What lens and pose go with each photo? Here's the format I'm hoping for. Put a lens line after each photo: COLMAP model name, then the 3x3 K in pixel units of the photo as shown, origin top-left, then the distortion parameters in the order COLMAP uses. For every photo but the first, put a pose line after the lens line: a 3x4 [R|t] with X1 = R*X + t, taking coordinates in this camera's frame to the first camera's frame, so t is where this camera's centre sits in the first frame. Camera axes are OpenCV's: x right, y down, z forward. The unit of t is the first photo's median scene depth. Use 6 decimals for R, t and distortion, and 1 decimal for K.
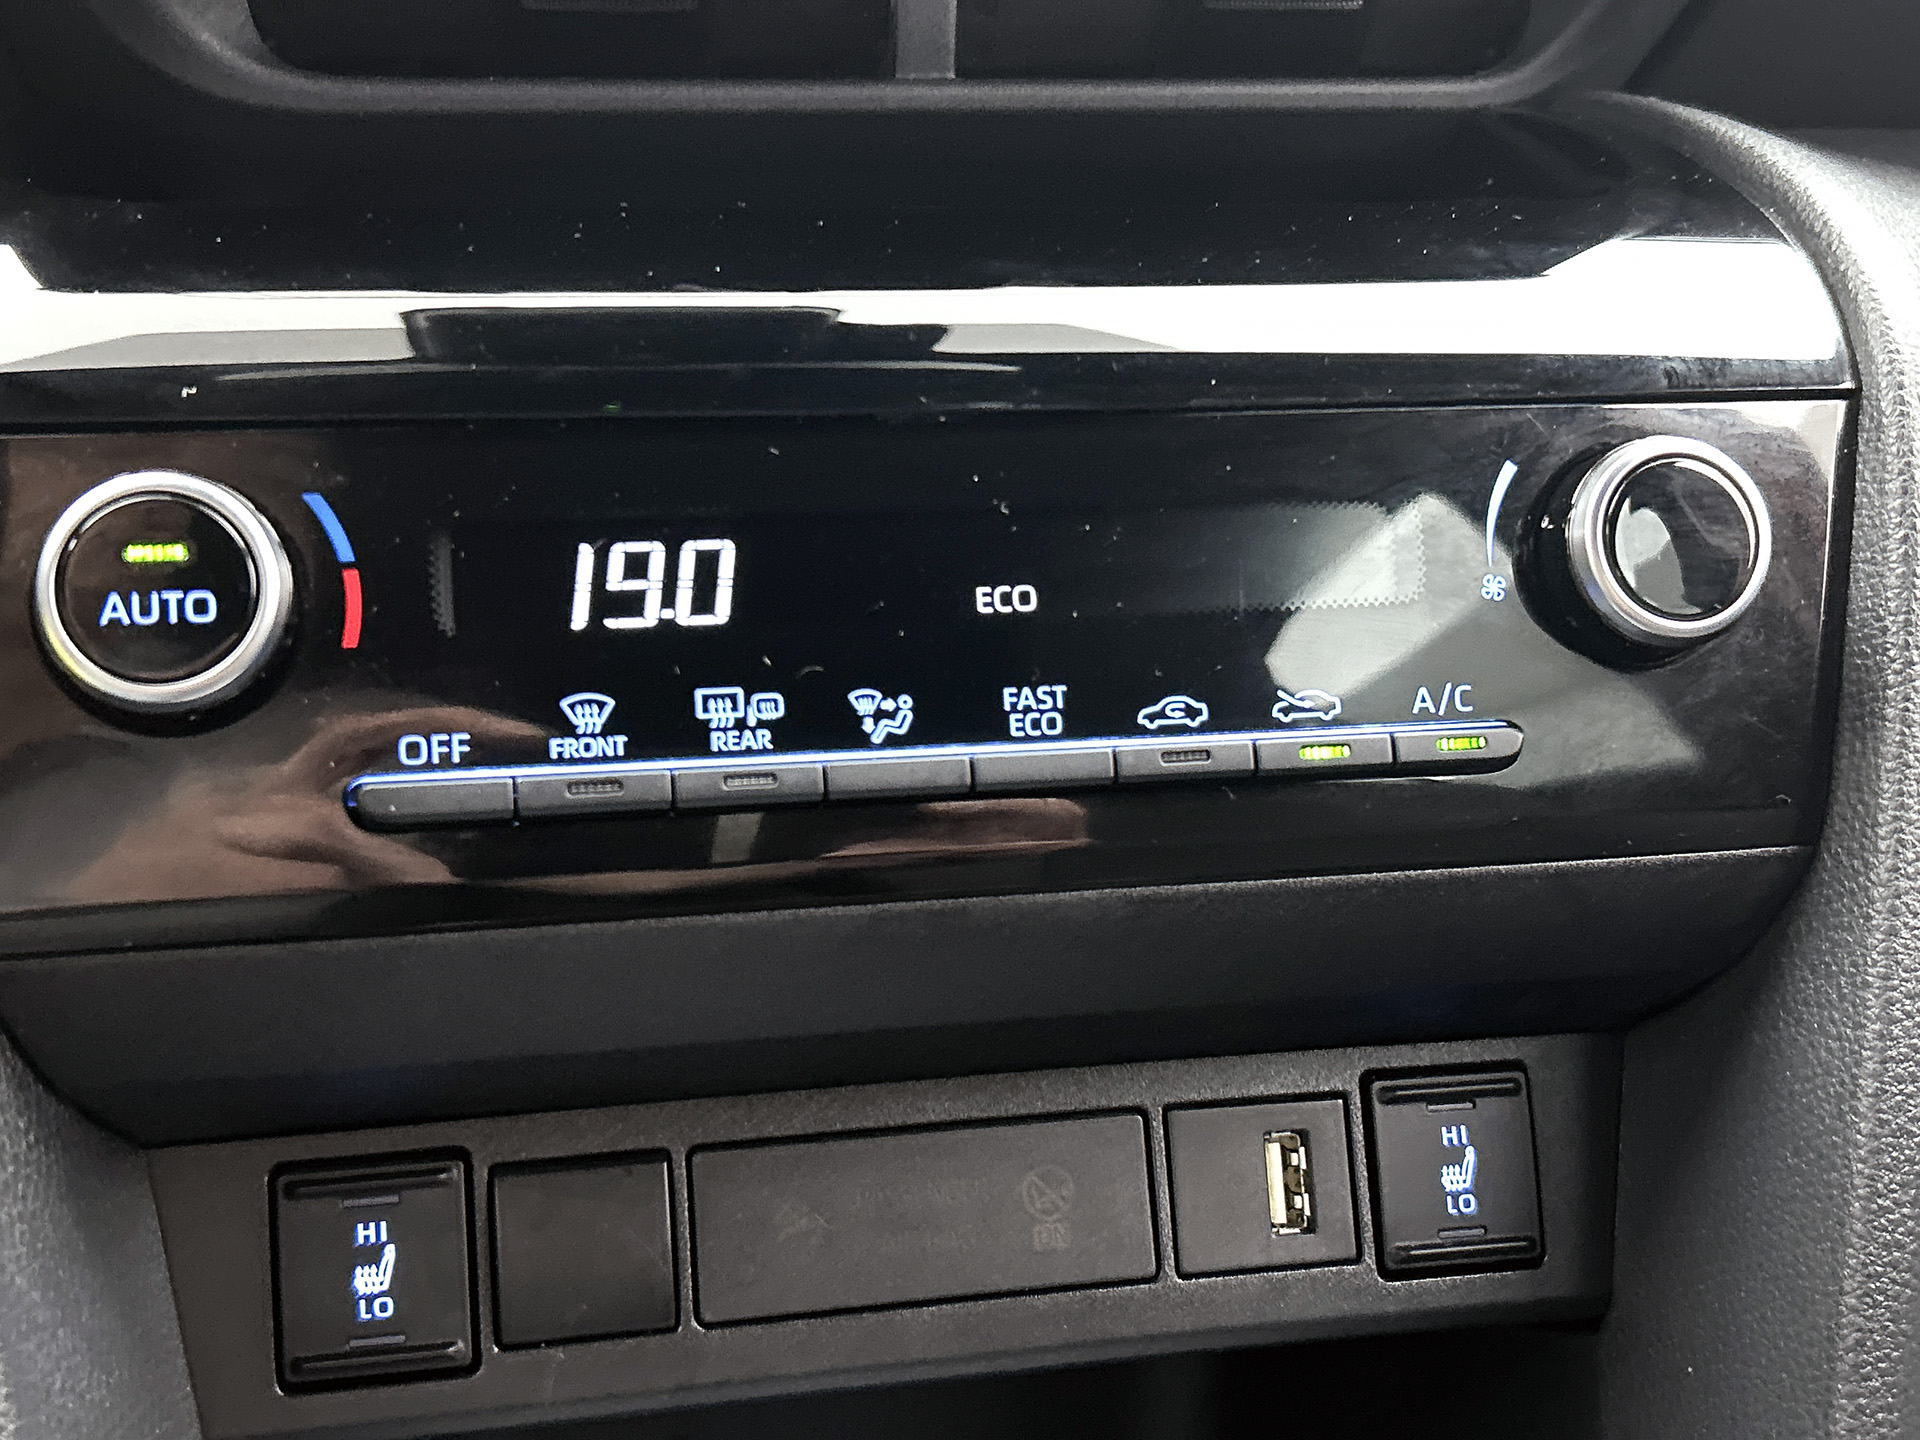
lens RADIAL K [[2238.1, 0, 972.1], [0, 2238.1, 735.2], [0, 0, 1]] dist [-0.038195, 0.000000]
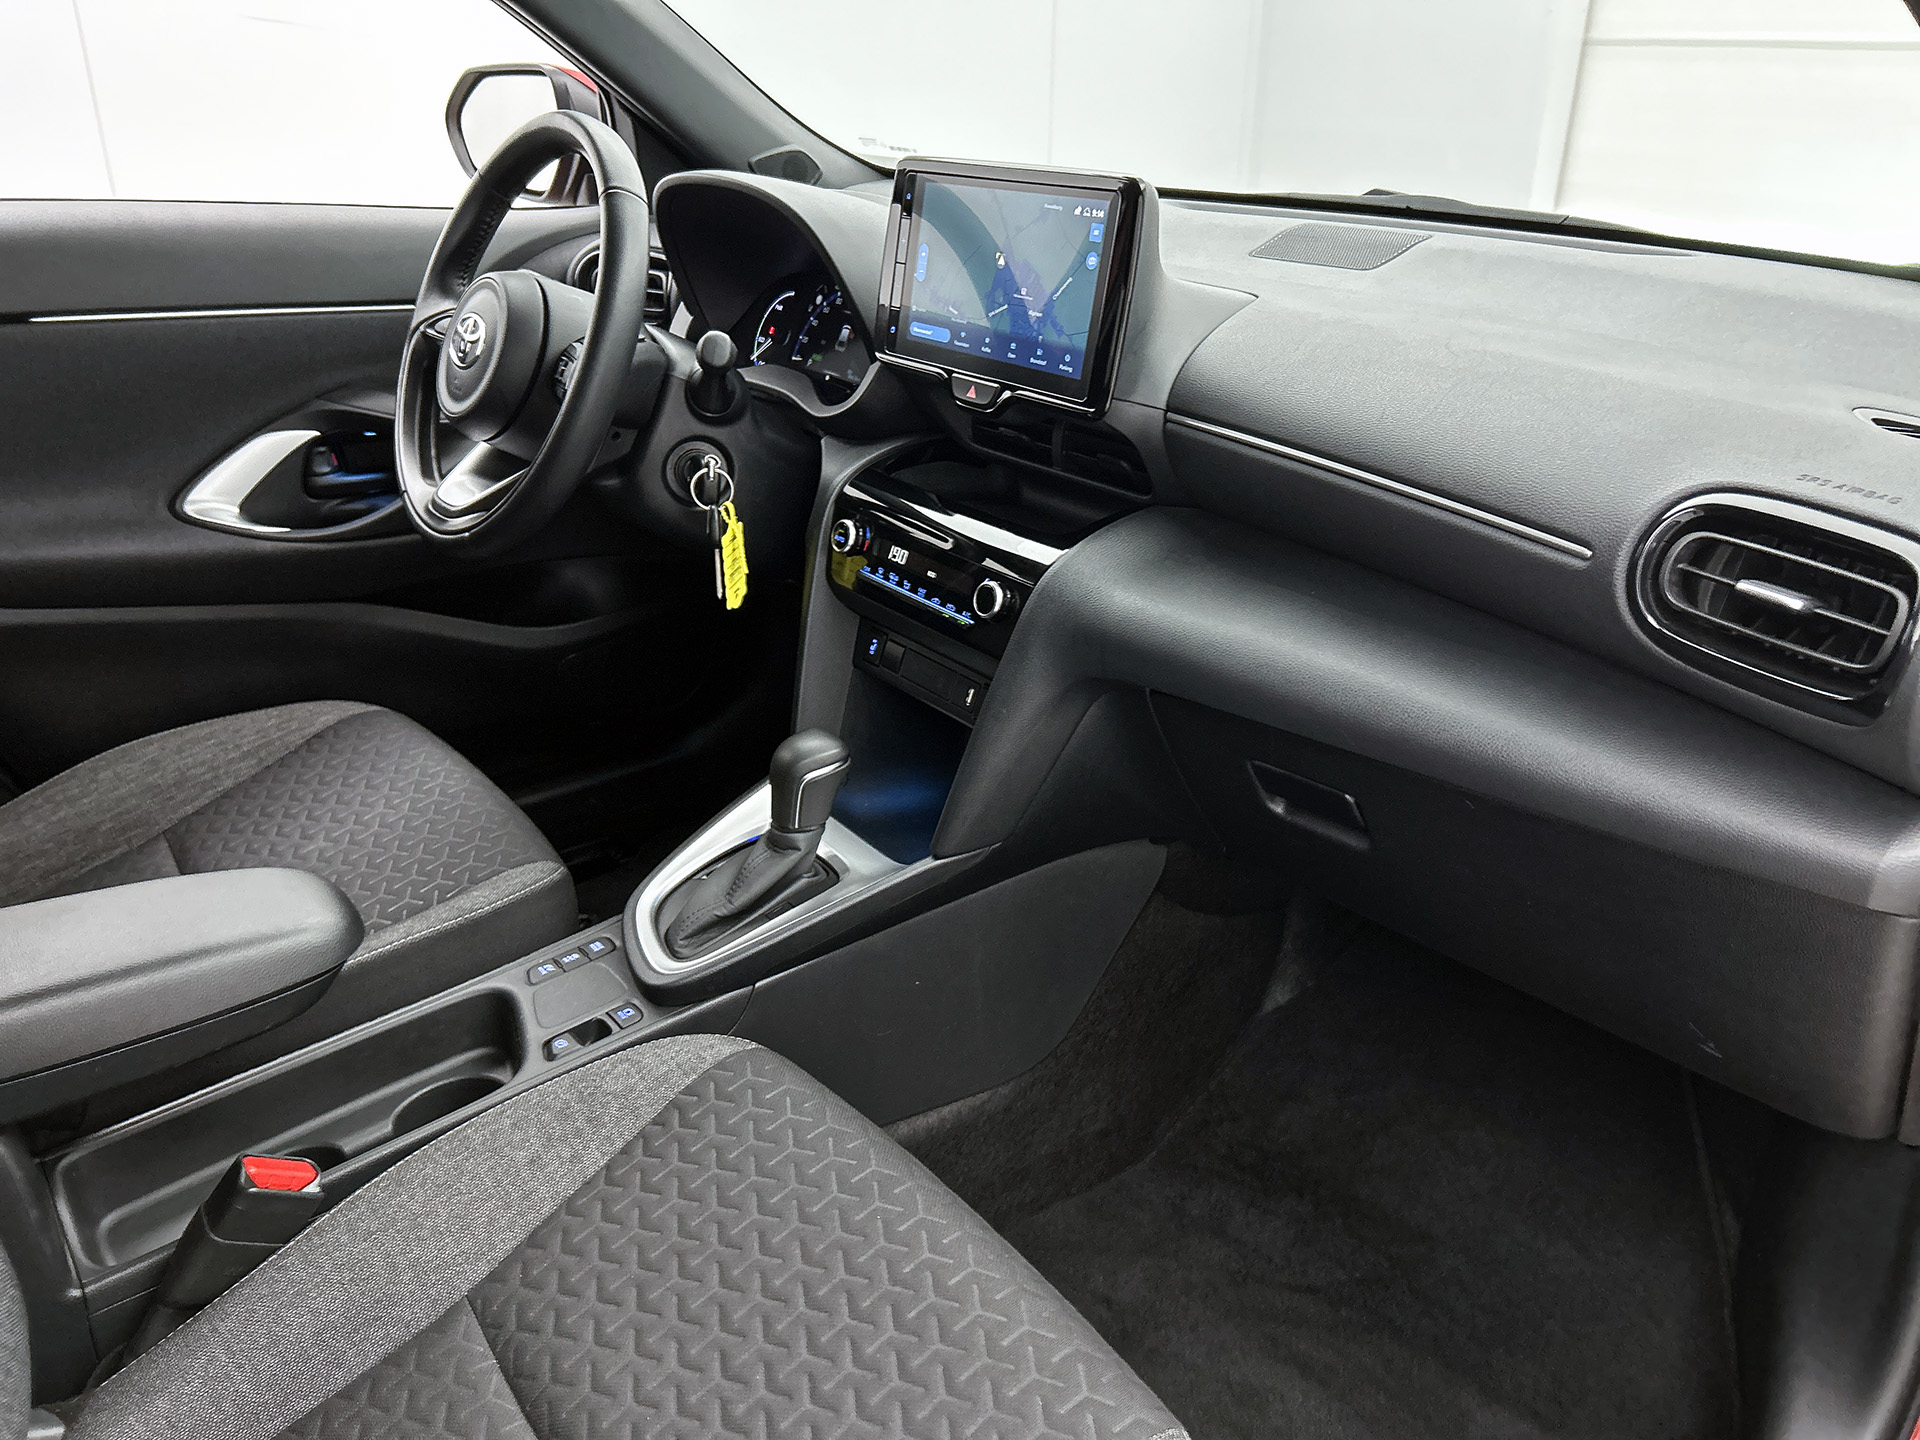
lens RADIAL K [[1469.8, 0, 962.9], [0, 1469.8, 719.5], [0, 0, 1]] dist [0.026329, 0.000273]
pose [[0.447391, 0.377488, -0.810768, 3.563331], [-0.240733, 0.923926, 0.297335, -0.937436], [0.861330, 0.062154, 0.504230, -0.940750]]
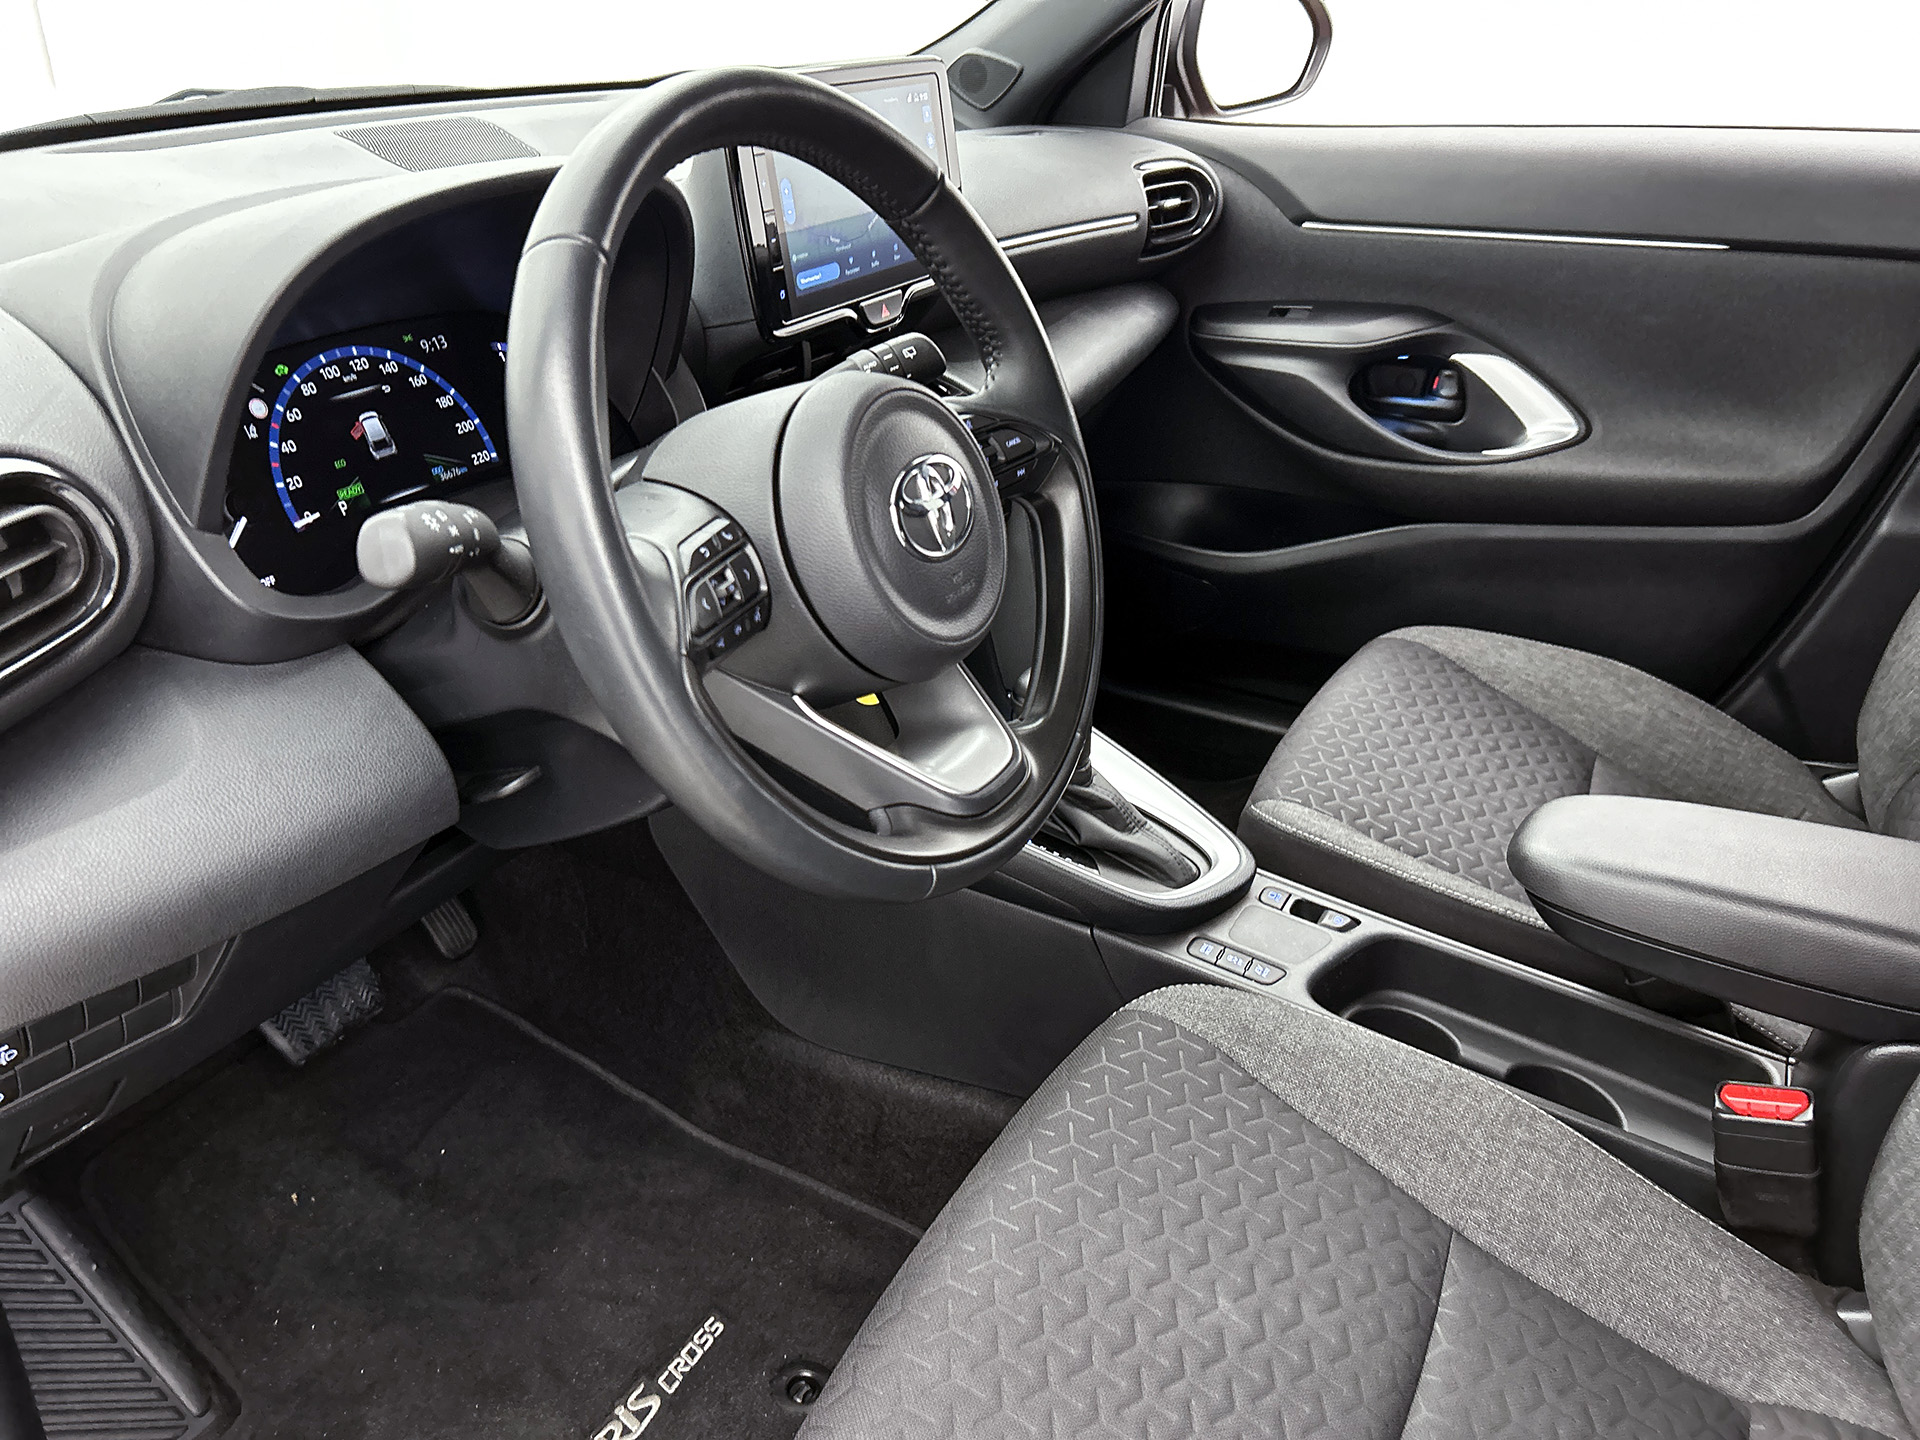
lens RADIAL K [[1469.8, 0, 961.1], [0, 1469.8, 719.9], [0, 0, 1]] dist [0.026329, 0.000273]
pose [[0.647803, -0.335882, 0.683765, -2.865706], [0.167218, 0.938360, 0.302521, -0.702462], [-0.743229, -0.081636, 0.664038, -1.732203]]
